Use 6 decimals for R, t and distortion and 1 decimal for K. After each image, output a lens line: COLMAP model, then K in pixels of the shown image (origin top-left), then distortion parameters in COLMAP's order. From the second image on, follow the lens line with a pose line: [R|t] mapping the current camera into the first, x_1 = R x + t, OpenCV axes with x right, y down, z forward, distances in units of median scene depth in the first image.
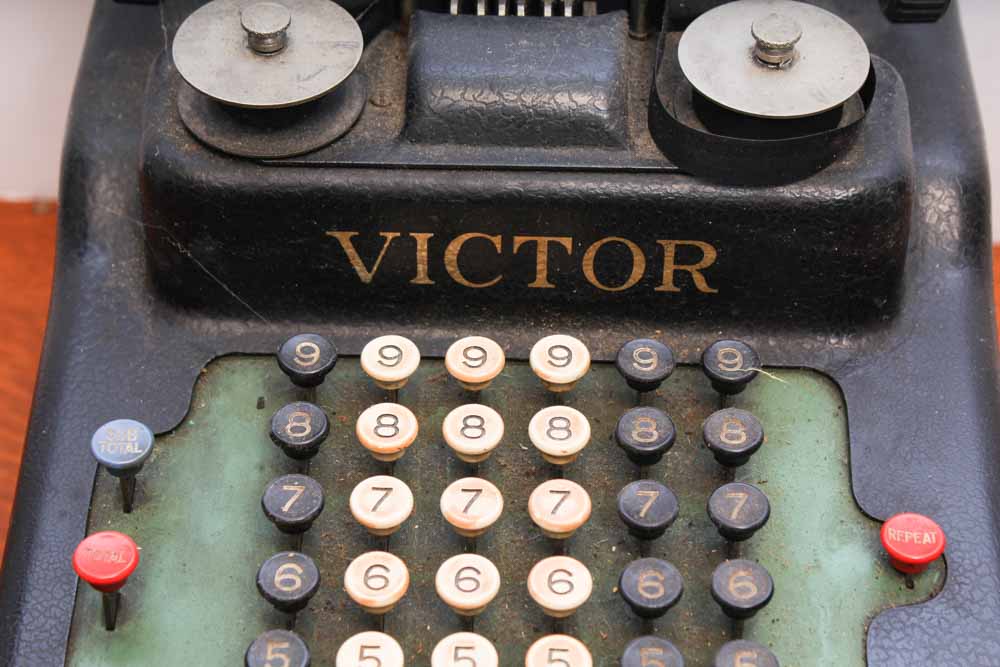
lens RADIAL K [[1566.3, 0, 497.7], [0, 1566.3, 373.4], [0, 0, 1]] dist [0.071723, 0.000000]
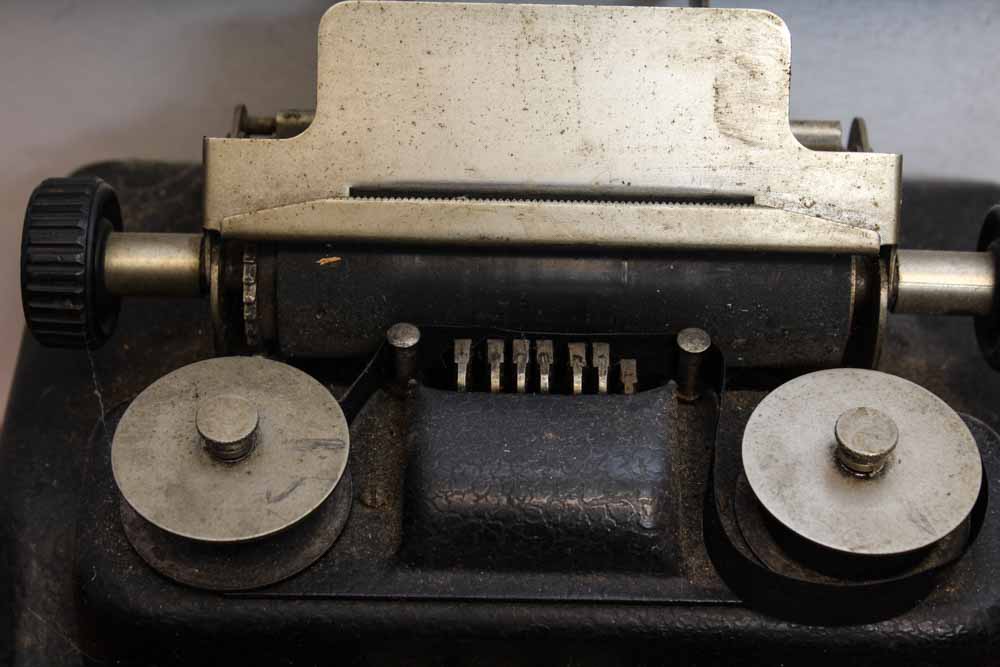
lens RADIAL K [[1488.6, 0, 495.9], [0, 1488.6, 332.6], [0, 0, 1]] dist [0.052689, 0.000000]
pose [[0.999983, -0.004376, 0.003843, -0.013484], [0.004164, 0.998553, 0.053619, -0.306661], [-0.004072, -0.053602, 0.998554, 0.243555]]
